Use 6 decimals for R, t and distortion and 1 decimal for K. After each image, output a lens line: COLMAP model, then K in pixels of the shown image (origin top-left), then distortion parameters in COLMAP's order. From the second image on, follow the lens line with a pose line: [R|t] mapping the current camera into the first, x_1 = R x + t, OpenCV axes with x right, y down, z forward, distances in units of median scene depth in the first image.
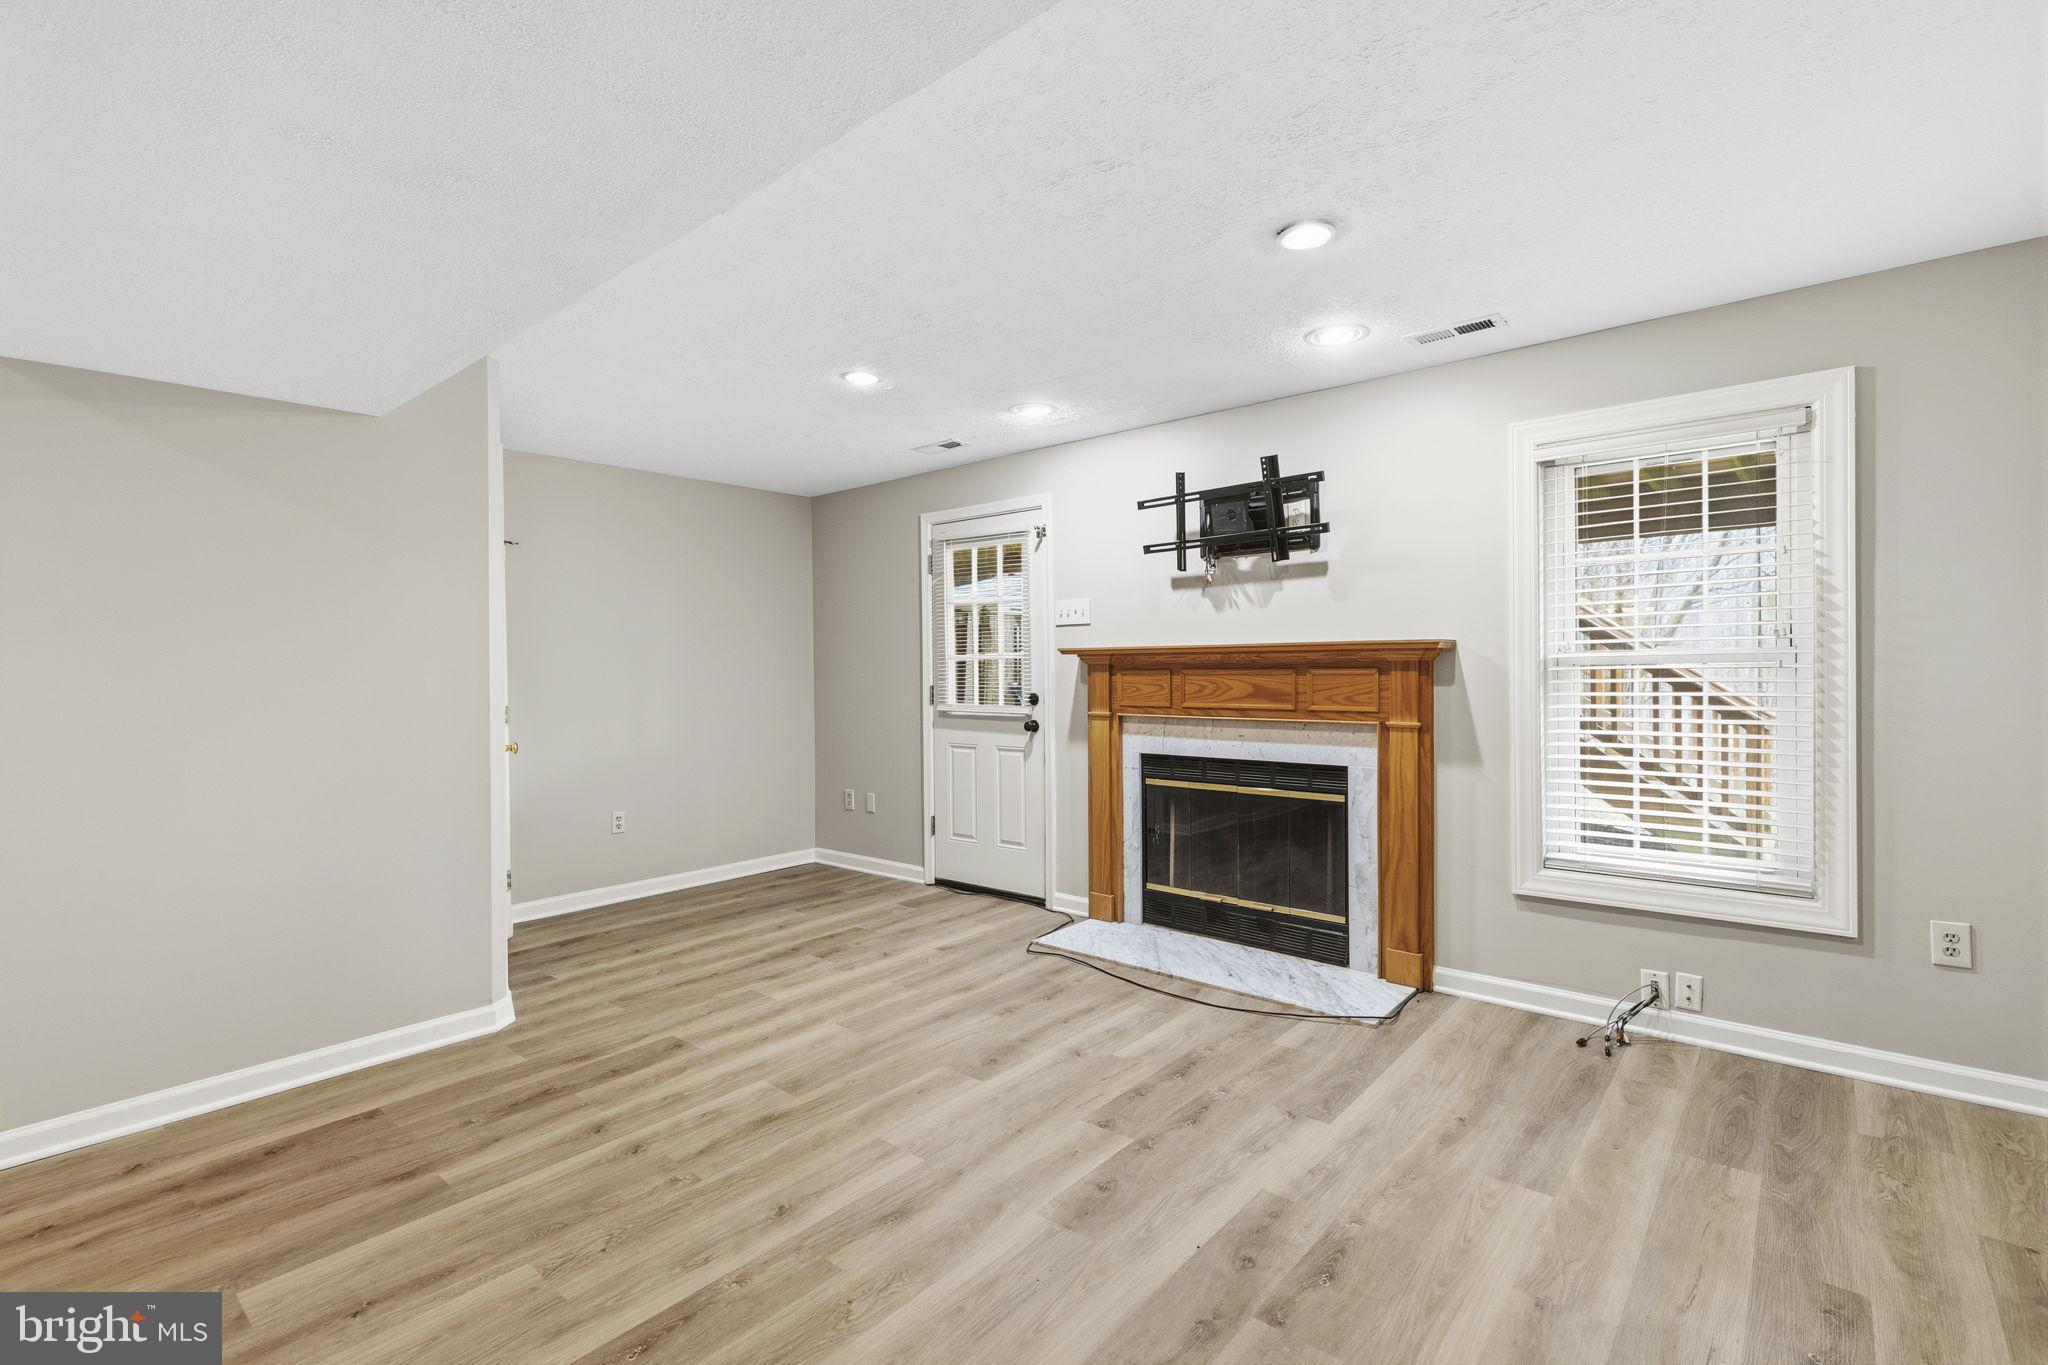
lens RADIAL K [[932.5, 0, 1024.9], [0, 932.5, 682.6], [0, 0, 1]] dist [0.004033, -0.000367]
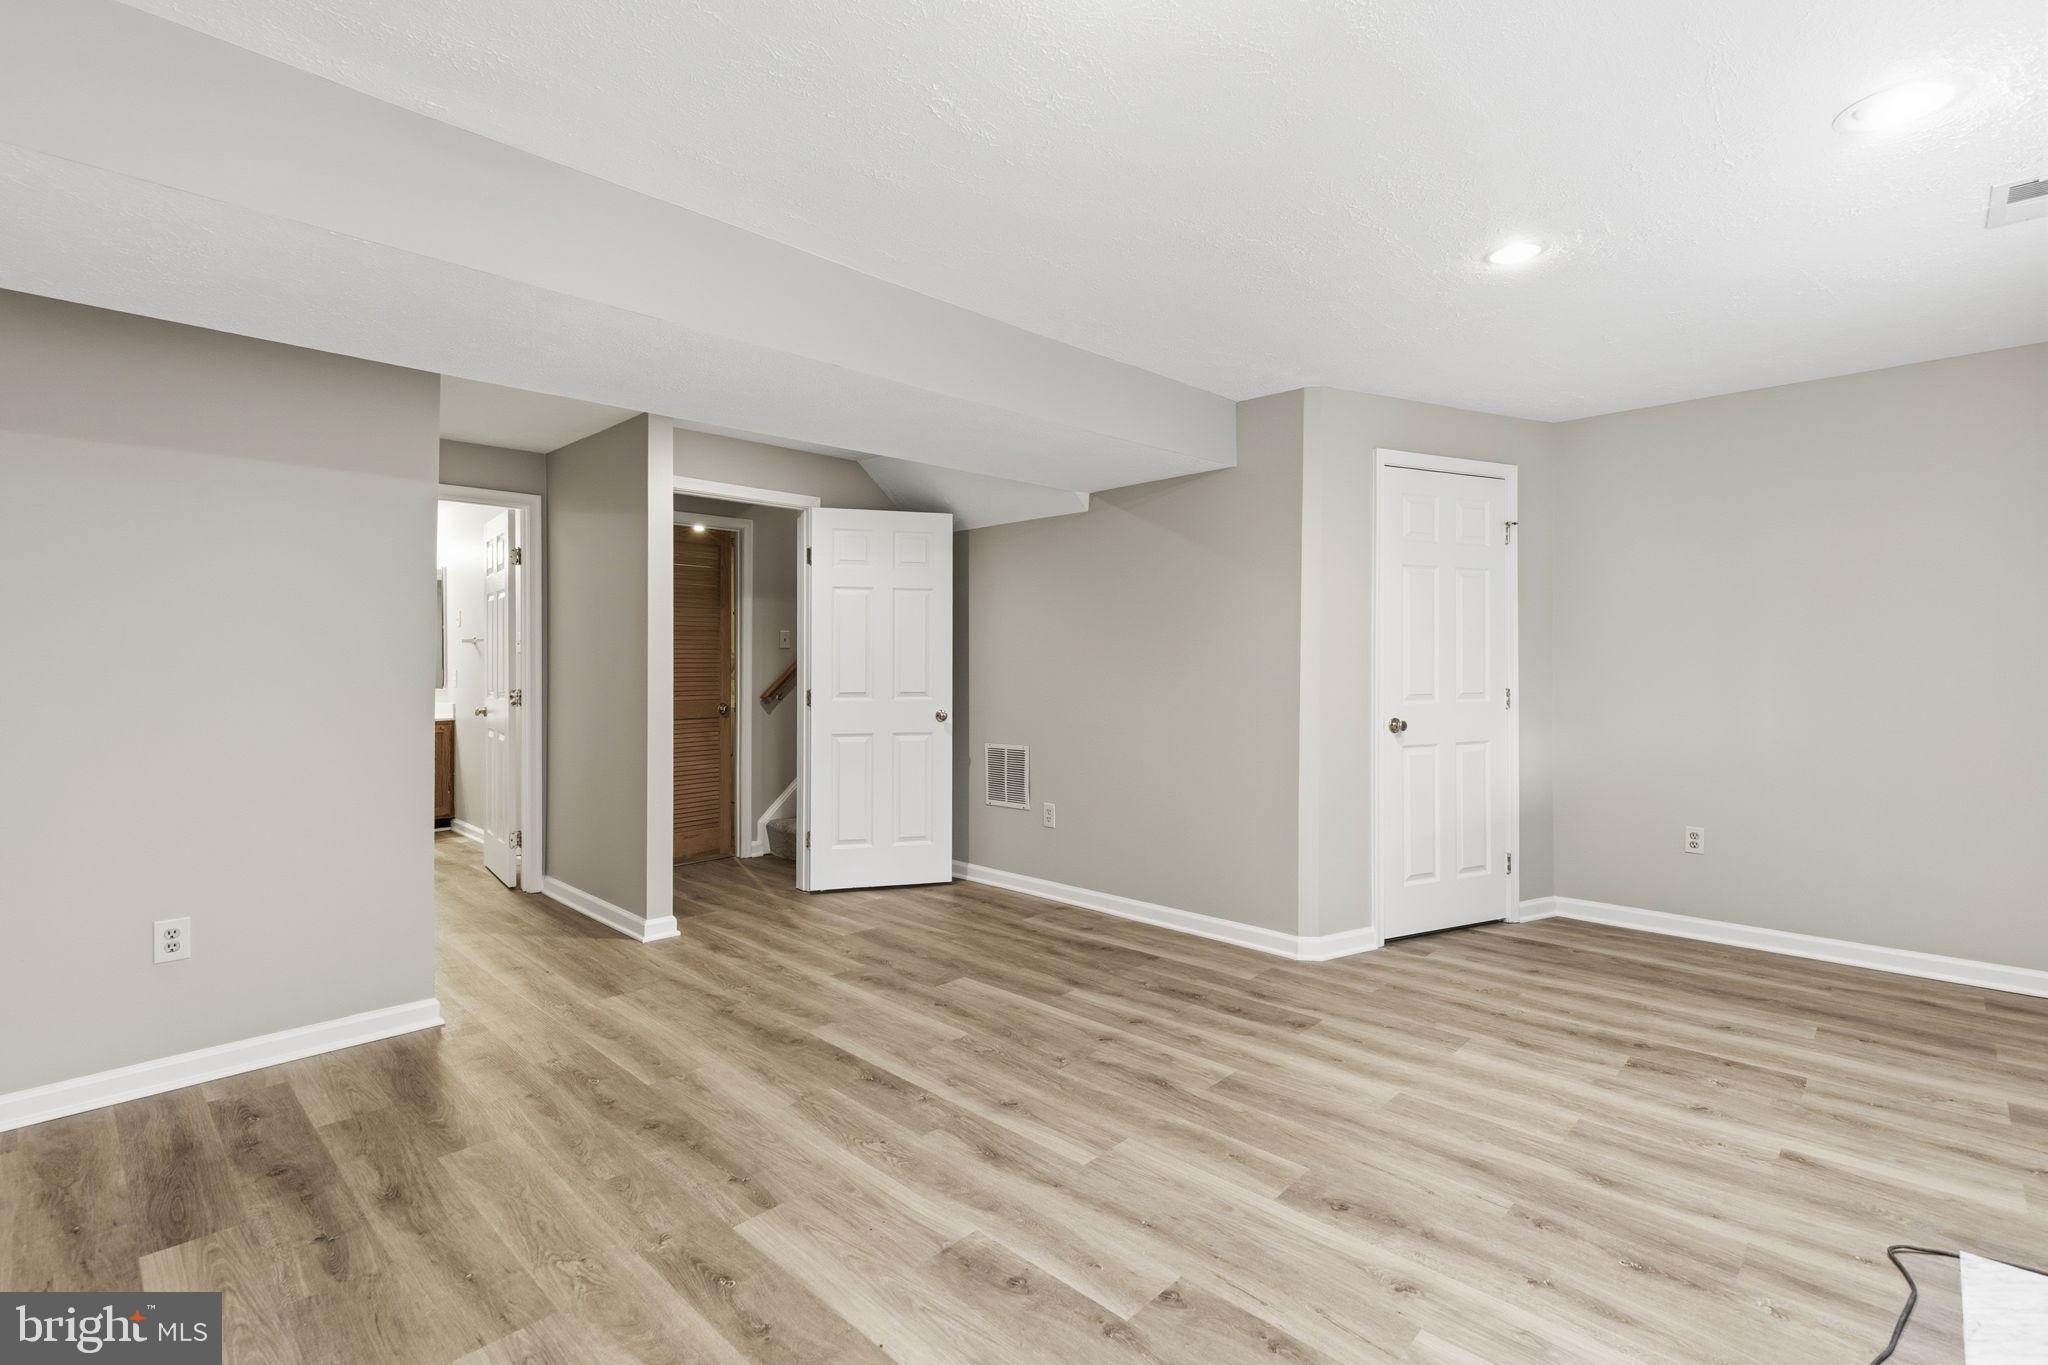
lens RADIAL K [[932.5, 0, 1025.7], [0, 932.5, 665.0], [0, 0, 1]] dist [0.004033, -0.000367]
pose [[-0.061529, 0.019983, -0.997905, 0.631835], [-0.009396, 0.999744, 0.020599, -0.020919], [0.998061, 0.010644, -0.061326, 0.733631]]
